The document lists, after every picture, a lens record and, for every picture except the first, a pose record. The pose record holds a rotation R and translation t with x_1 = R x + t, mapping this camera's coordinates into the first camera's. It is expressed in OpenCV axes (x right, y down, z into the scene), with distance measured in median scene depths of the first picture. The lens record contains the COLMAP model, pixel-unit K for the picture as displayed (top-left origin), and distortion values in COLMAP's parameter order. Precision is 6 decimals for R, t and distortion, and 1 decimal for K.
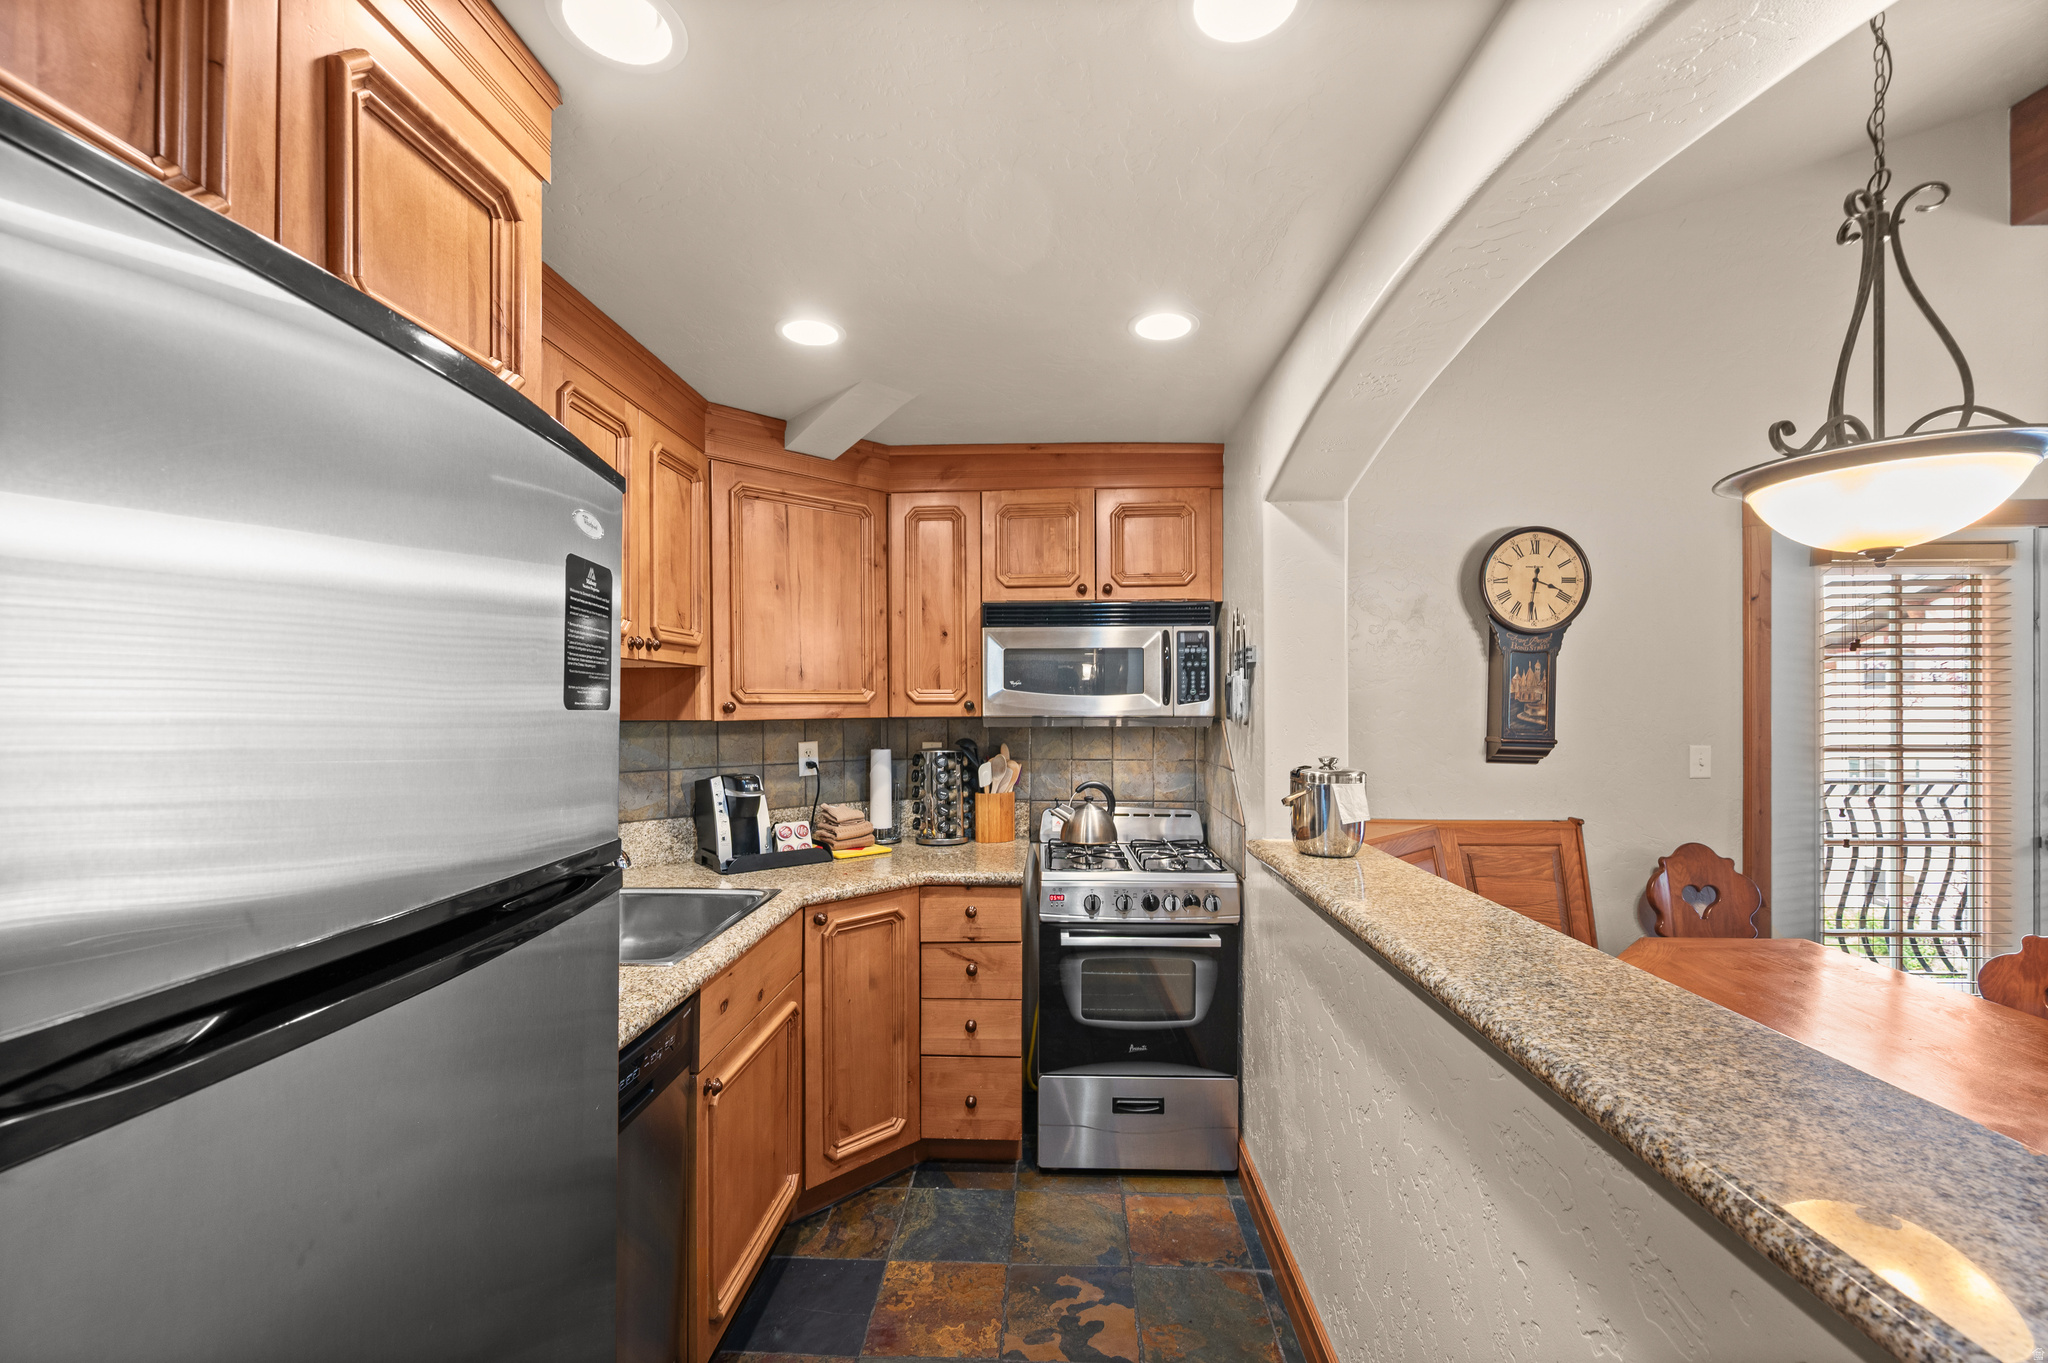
lens RADIAL K [[822.4, 0, 1024.7], [0, 822.4, 695.0], [0, 0, 1]] dist [-0.000851, -0.000173]
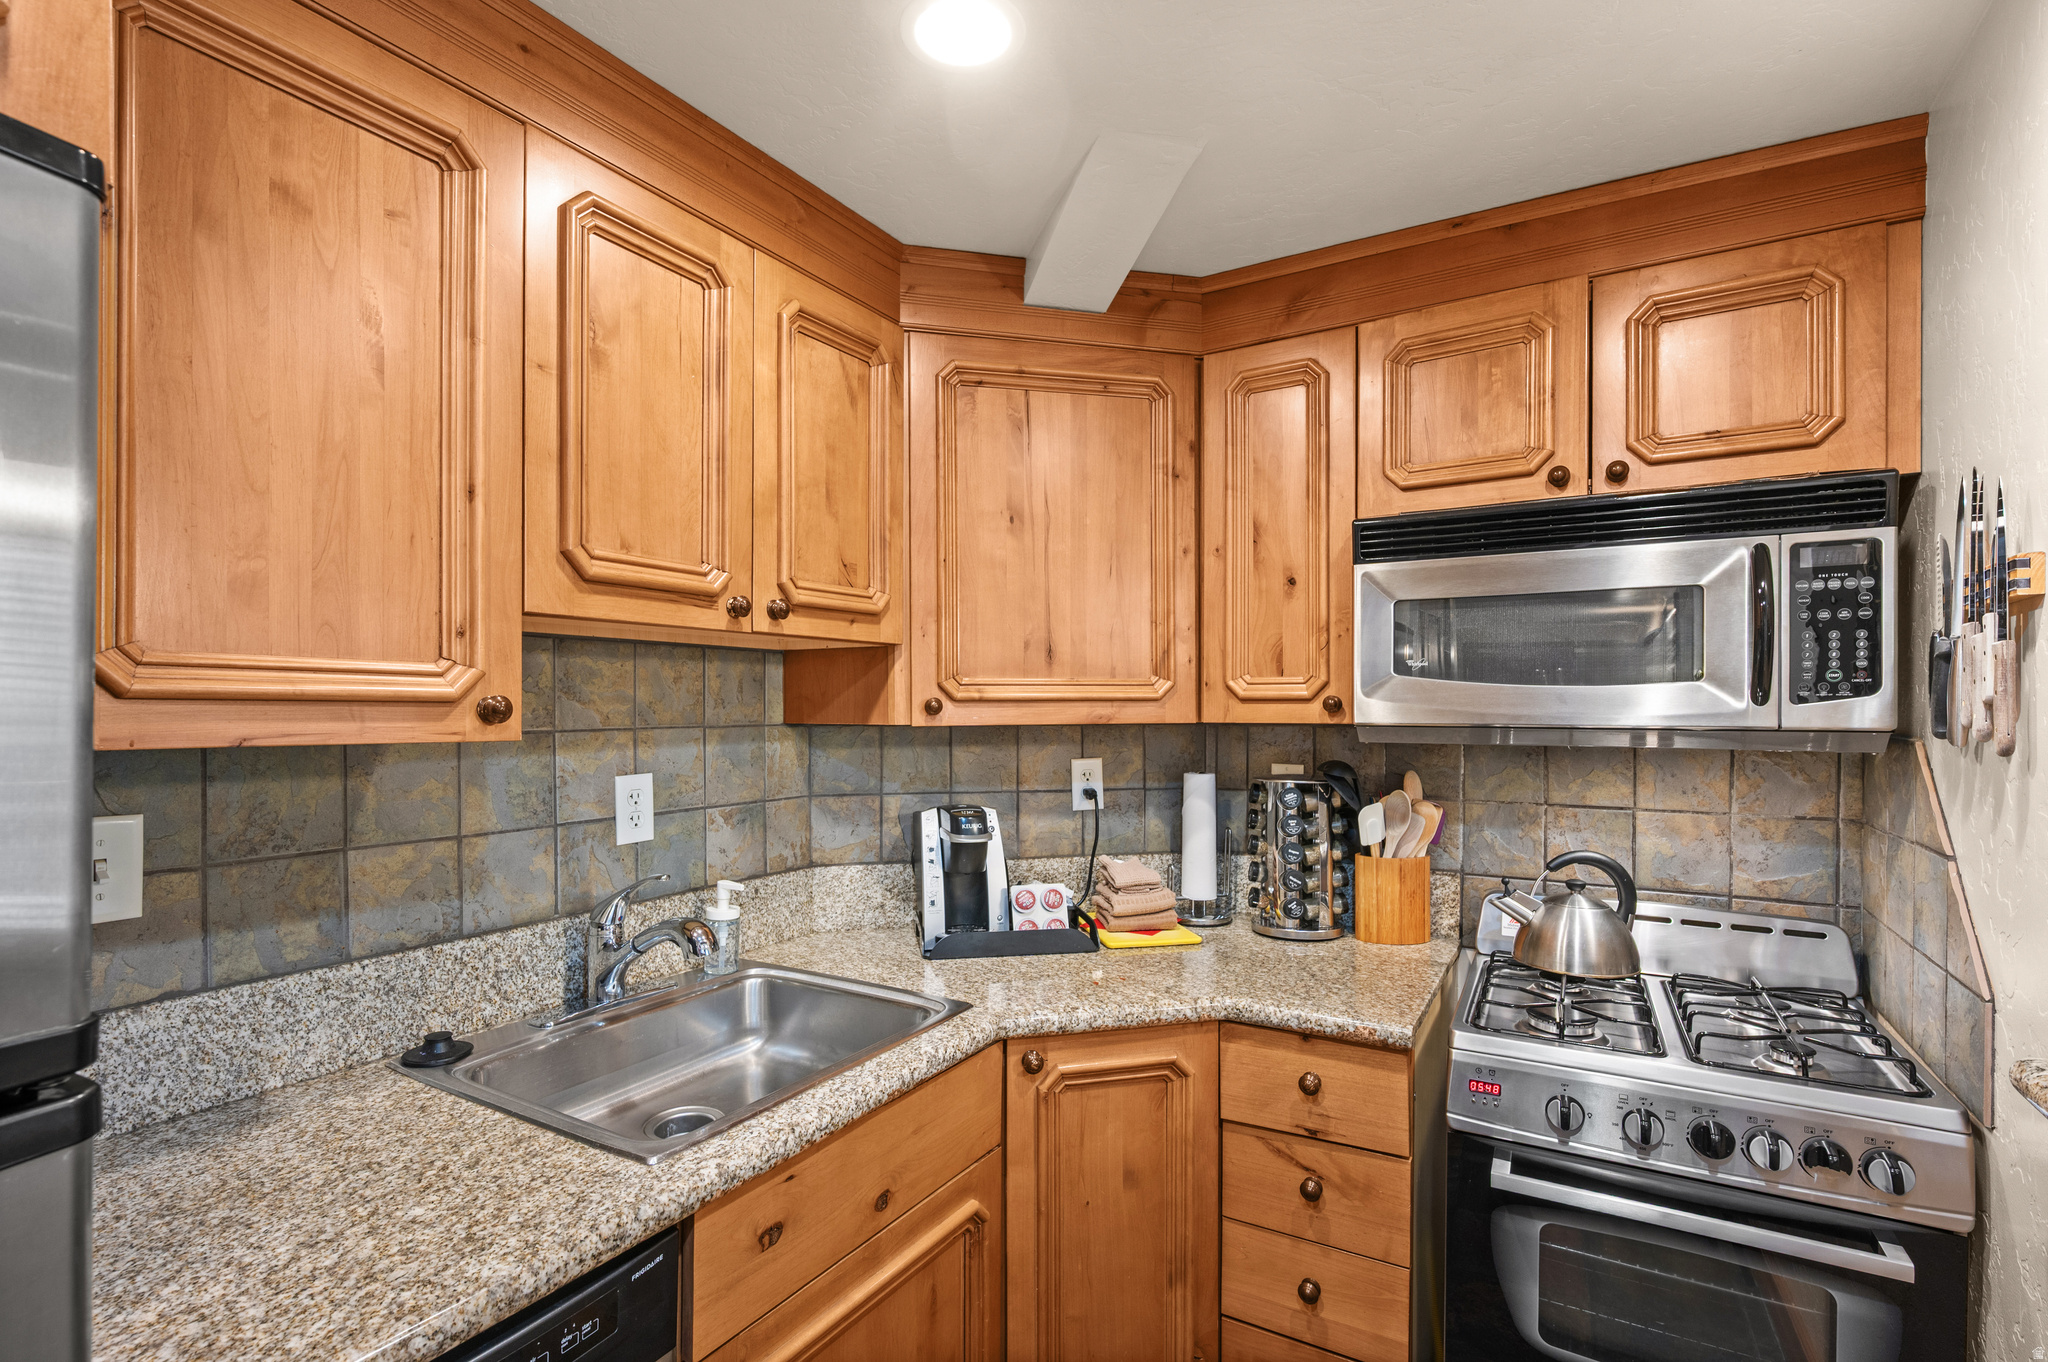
lens RADIAL K [[960.2, 0, 1025.0], [0, 960.2, 705.9], [0, 0, 1]] dist [-0.003652, 0.000380]
pose [[0.880303, 0.004376, -0.474392, 0.064334], [0.003132, 0.999882, 0.015034, 0.003441], [0.474402, -0.014720, 0.880185, 0.332427]]
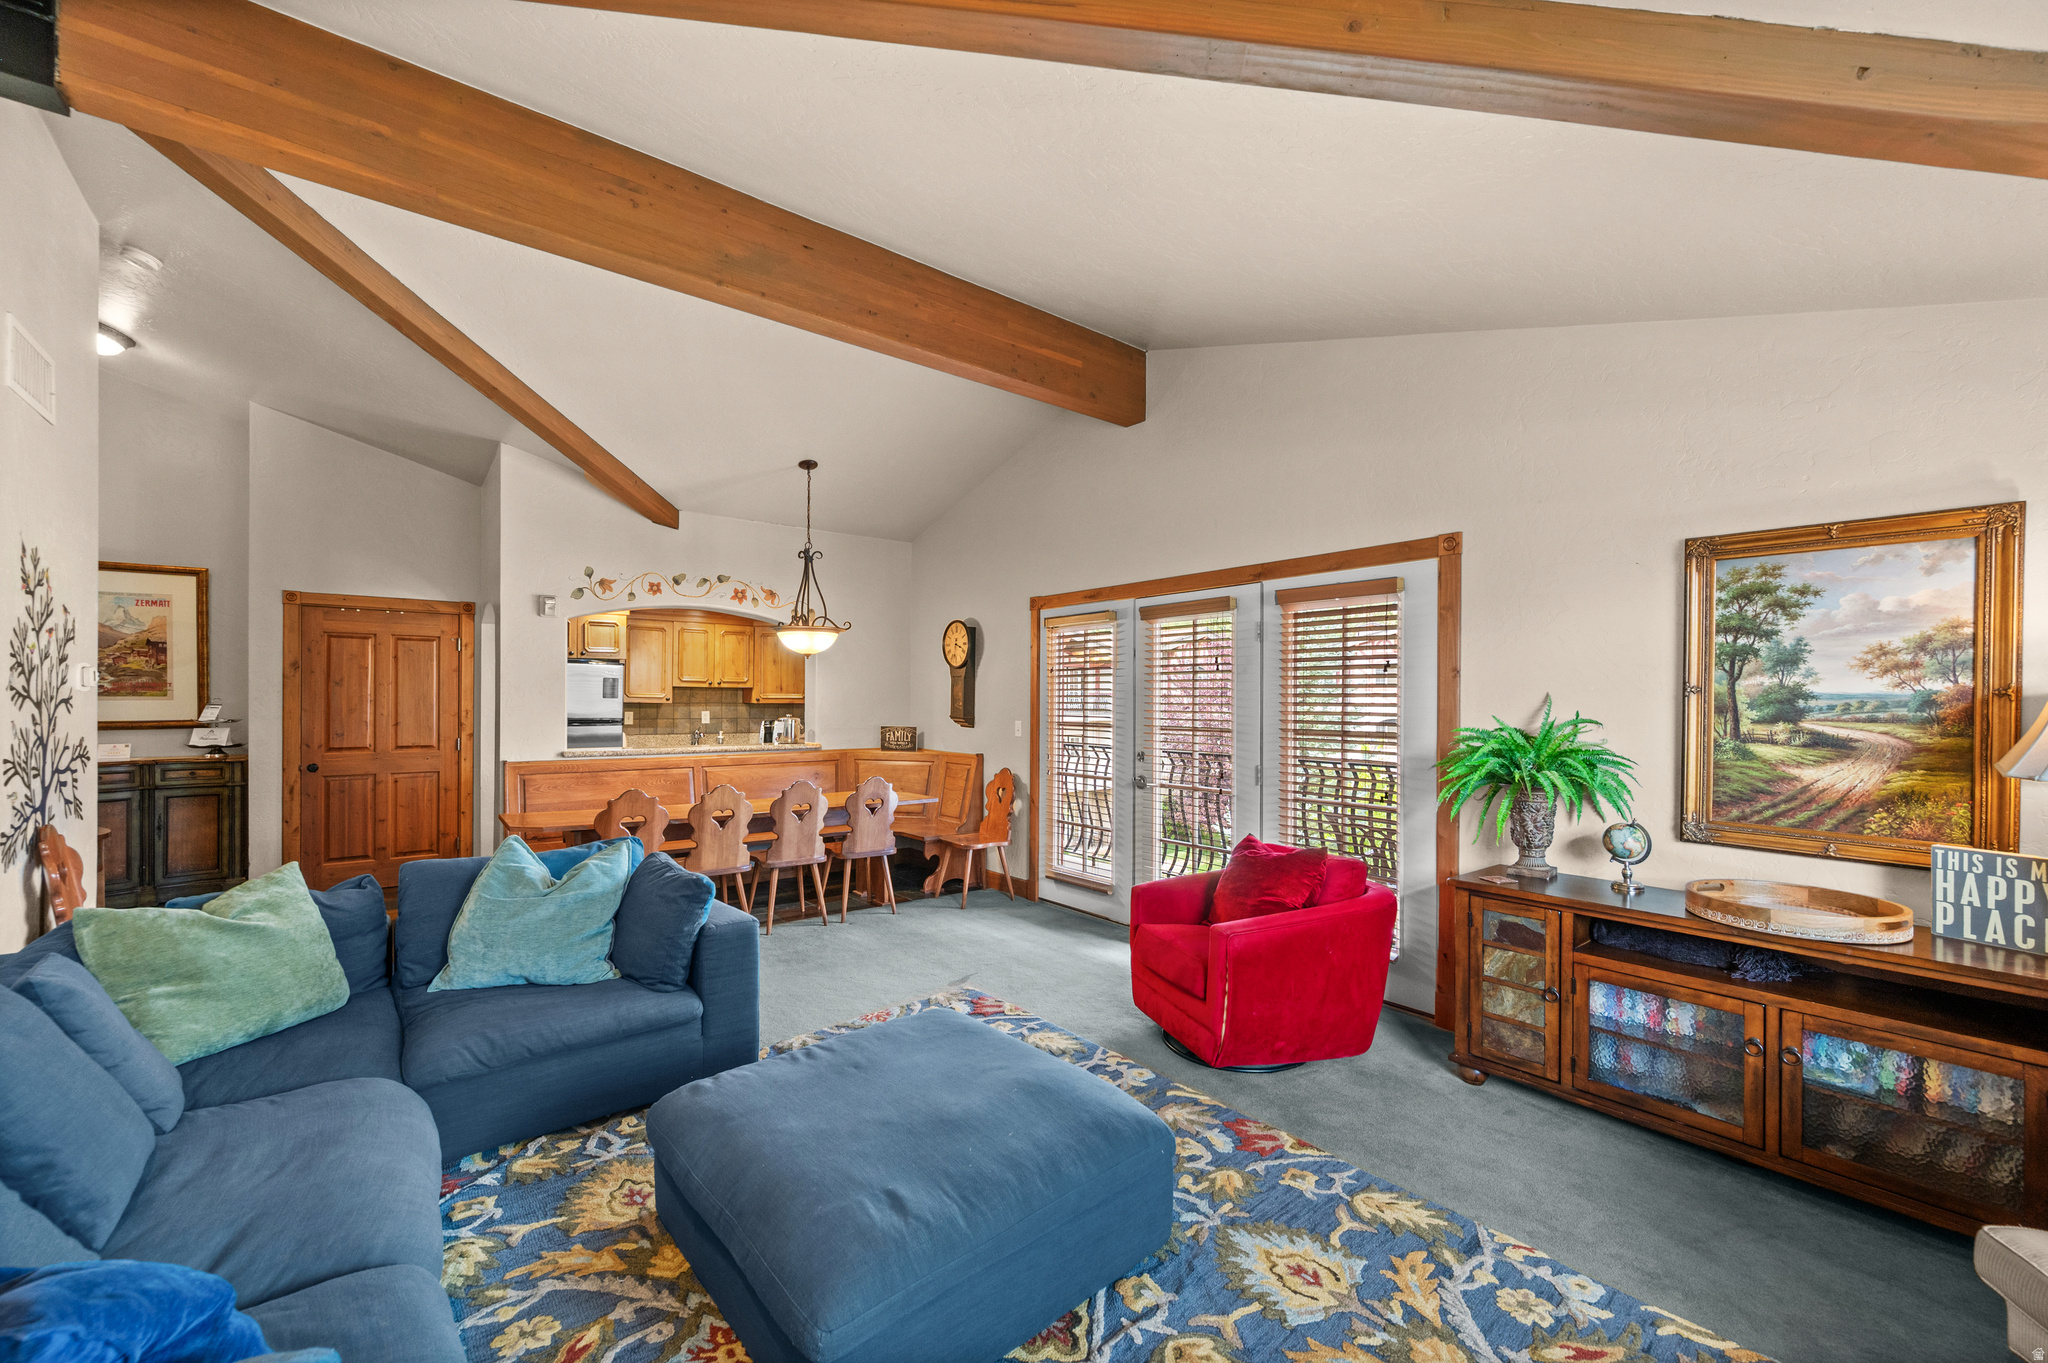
lens RADIAL K [[822.4, 0, 1023.2], [0, 822.4, 698.9], [0, 0, 1]] dist [-0.000851, -0.000173]
pose [[0.649510, 0.003645, -0.760344, 2.826888], [0.001969, 0.999977, 0.006476, -0.006231], [0.760350, -0.005704, 0.649488, -0.372562]]
